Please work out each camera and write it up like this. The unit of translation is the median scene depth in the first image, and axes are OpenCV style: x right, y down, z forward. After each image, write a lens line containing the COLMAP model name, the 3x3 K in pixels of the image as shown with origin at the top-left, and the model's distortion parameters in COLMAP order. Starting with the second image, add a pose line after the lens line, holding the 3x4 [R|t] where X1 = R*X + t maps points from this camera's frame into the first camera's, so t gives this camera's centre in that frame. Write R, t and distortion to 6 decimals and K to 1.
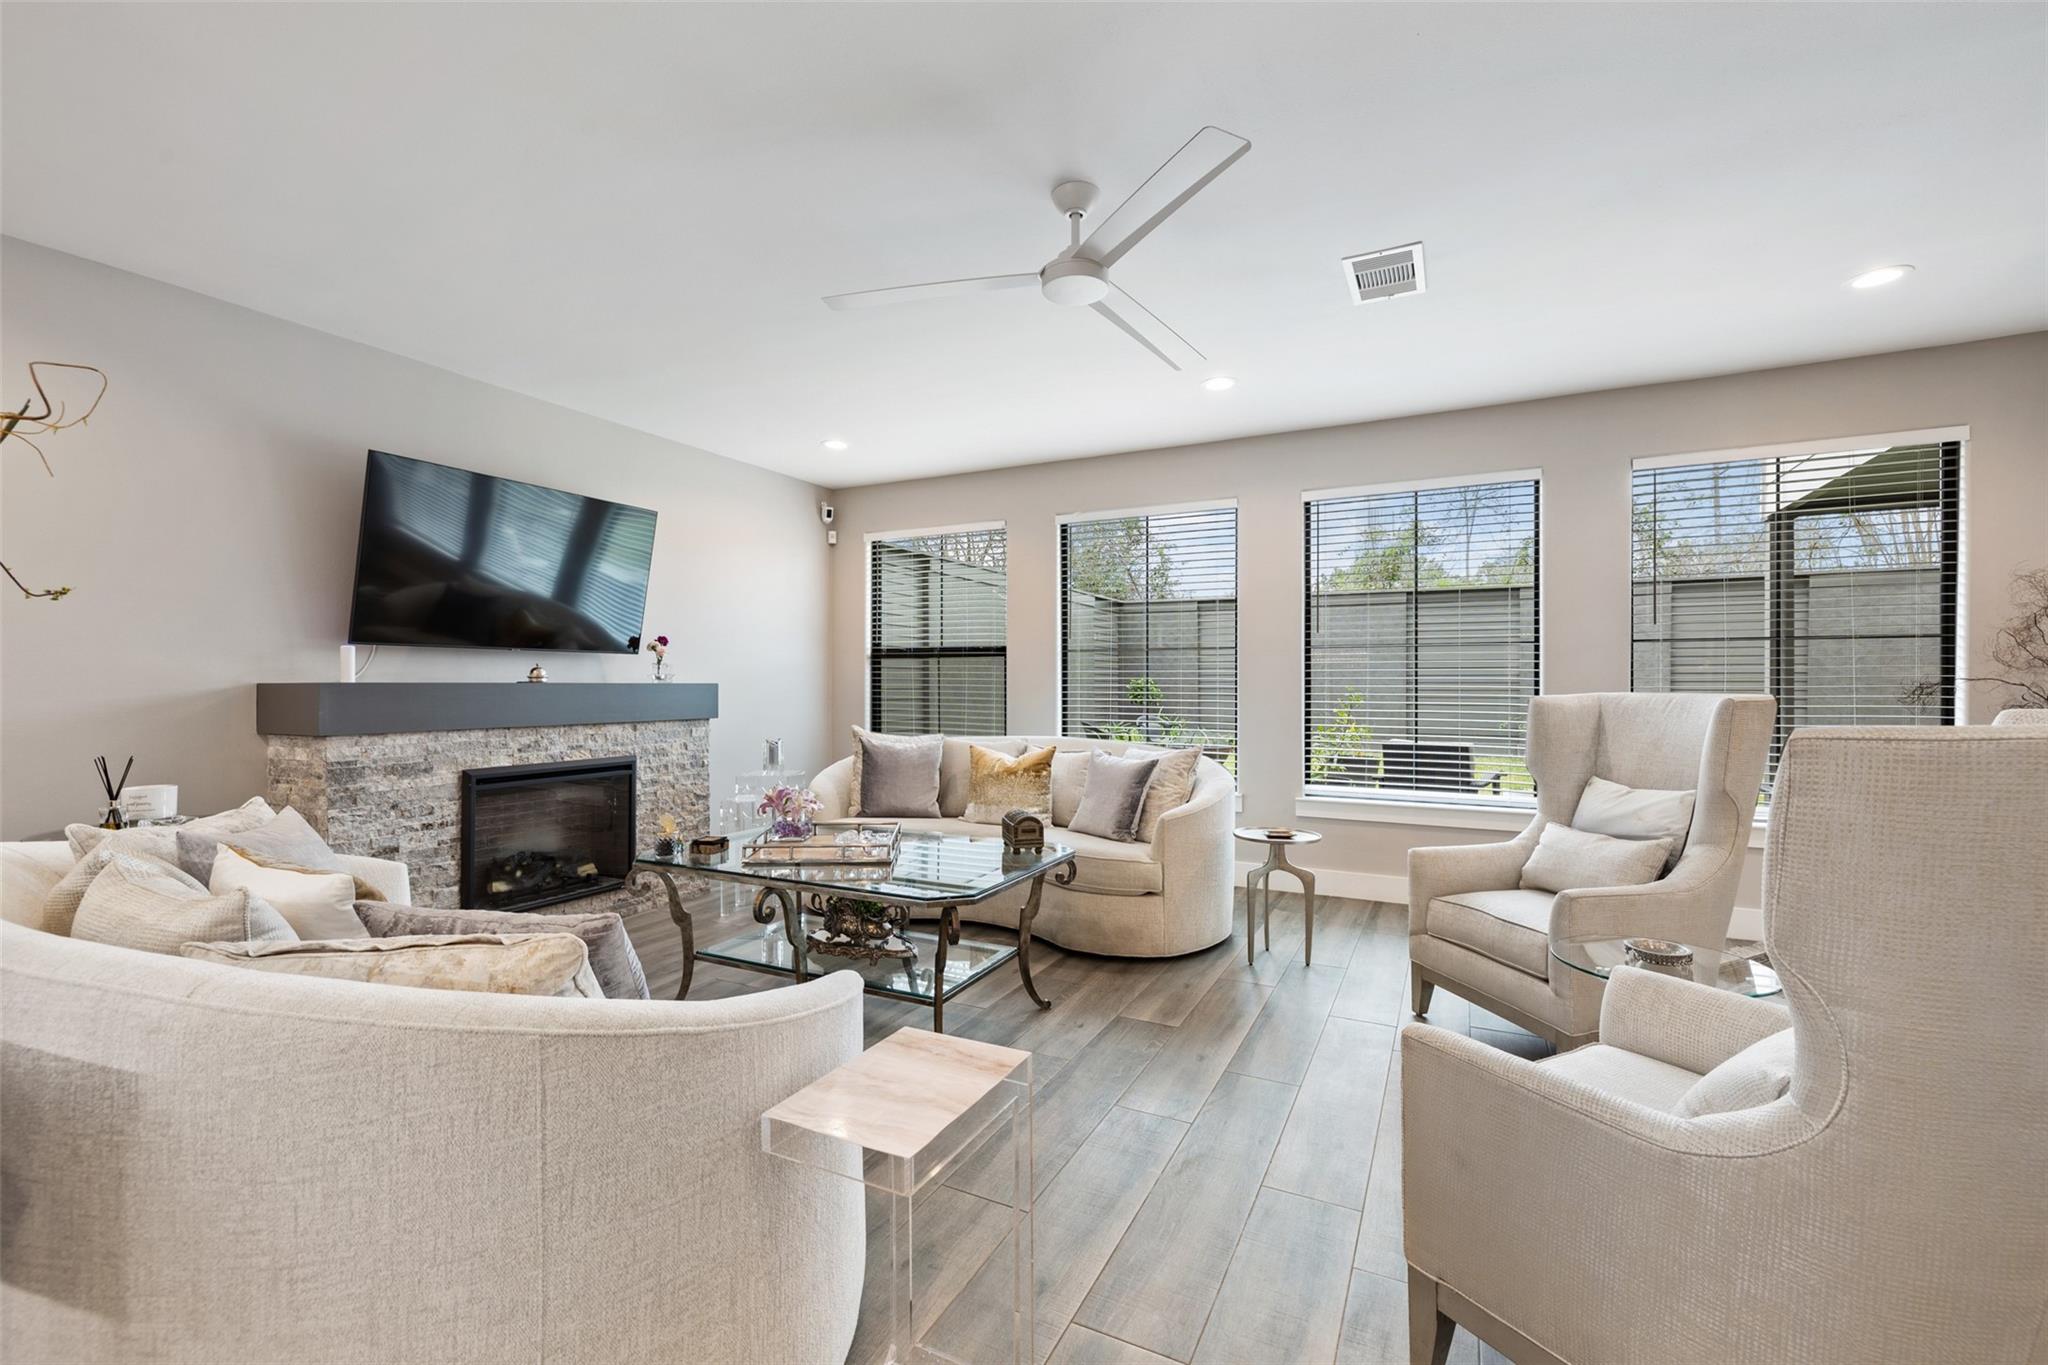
lens RADIAL K [[868.6, 0, 1023.8], [0, 868.6, 678.9], [0, 0, 1]] dist [0.001990, -0.000602]
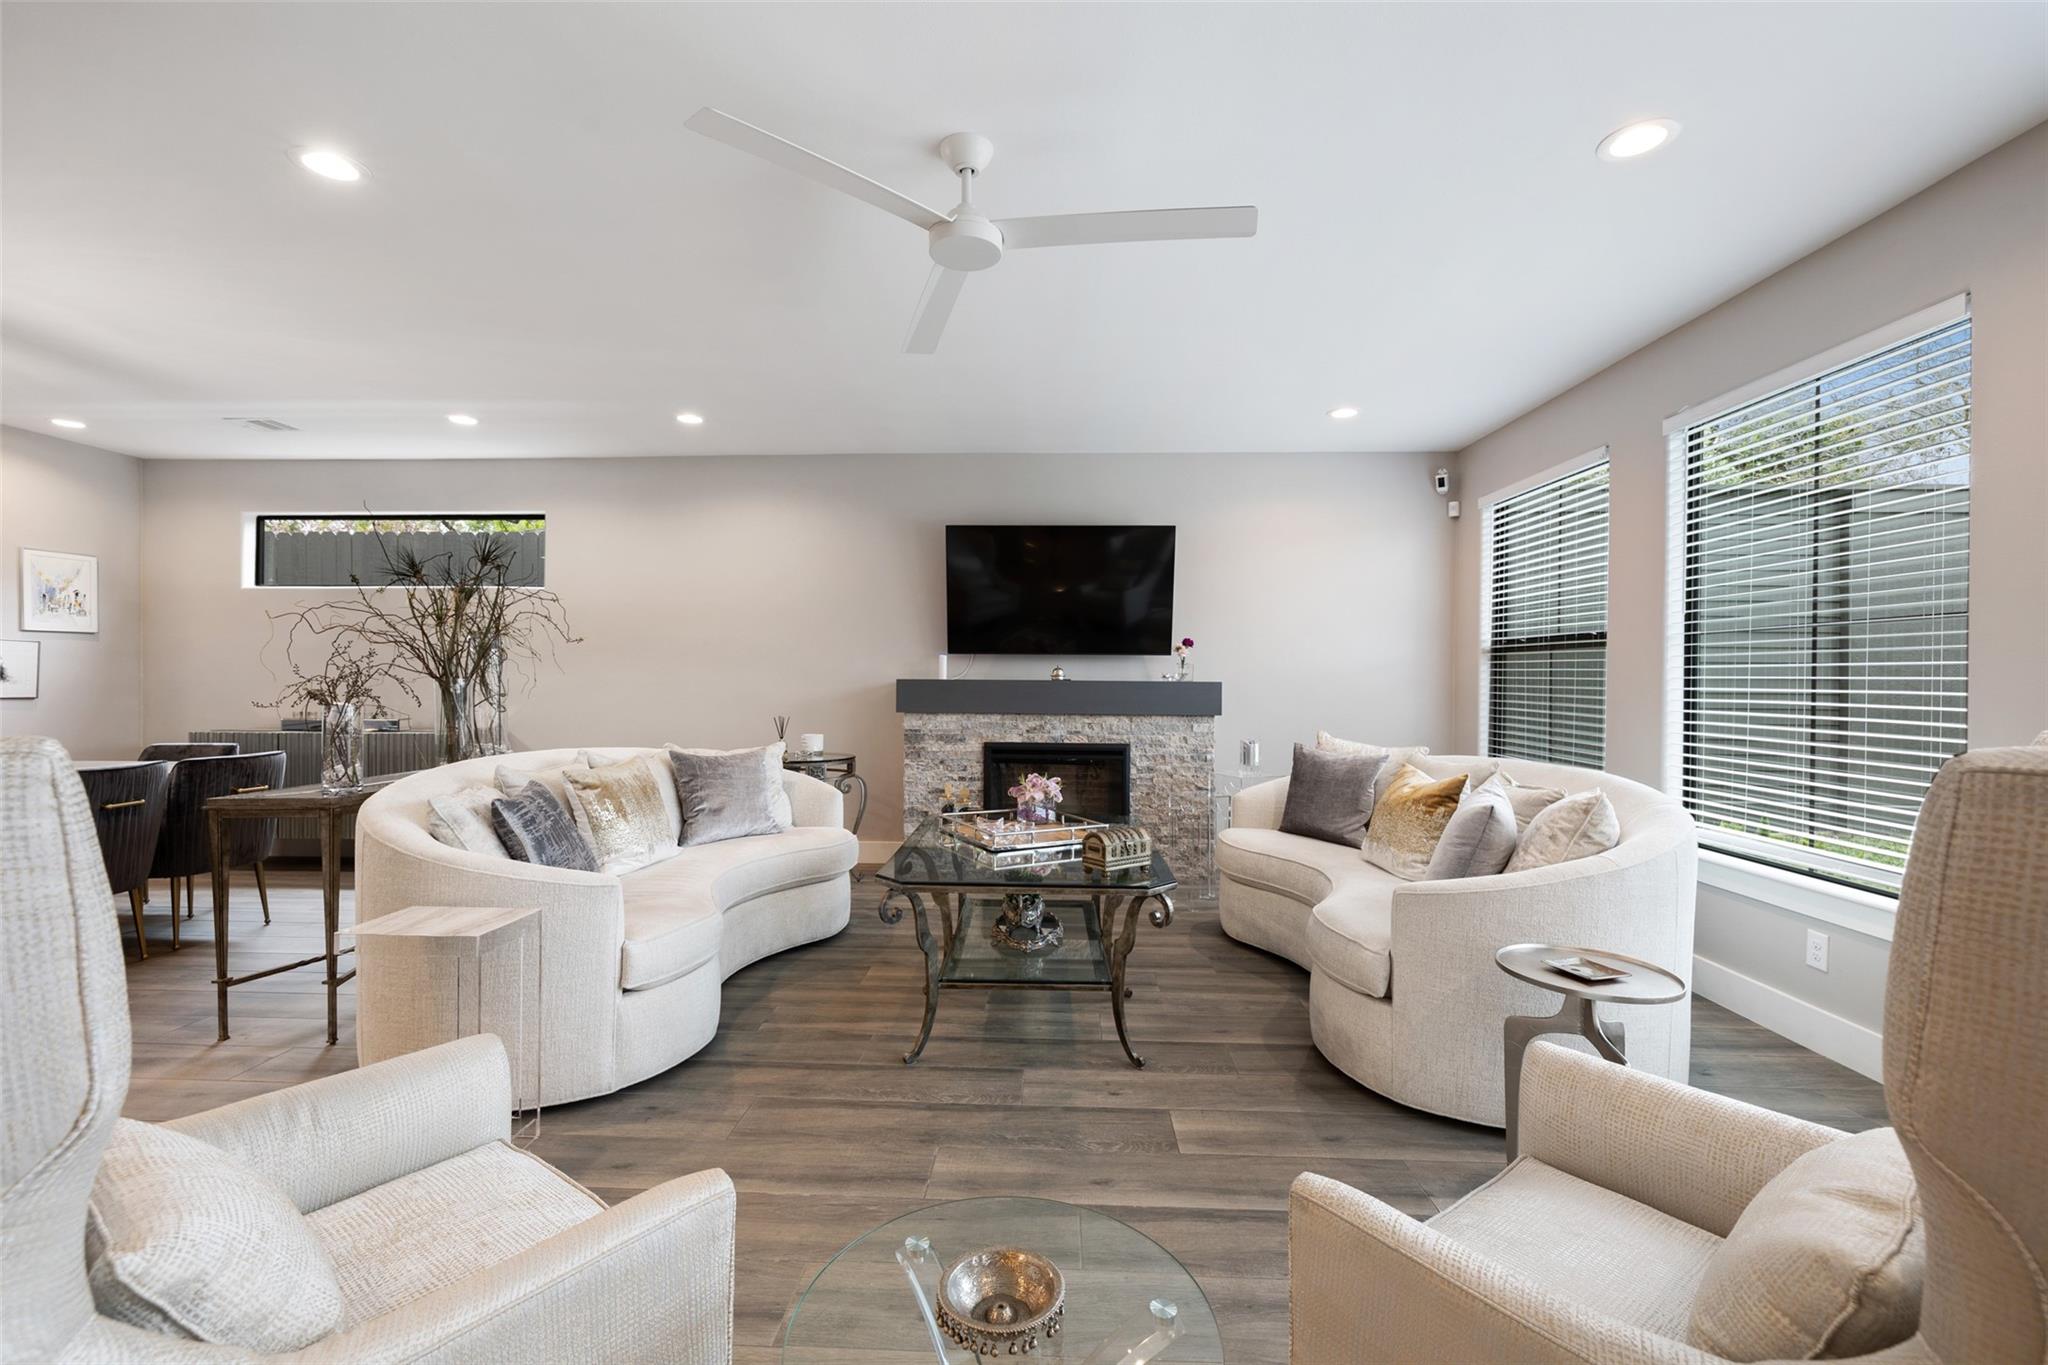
lens RADIAL K [[868.6, 0, 1018.5], [0, 868.6, 685.0], [0, 0, 1]] dist [0.001990, -0.000602]
pose [[0.411991, 0.008914, -0.911144, 0.570467], [-0.003084, 0.999960, 0.008388, 0.001253], [0.911183, -0.000646, 0.412002, 0.419974]]
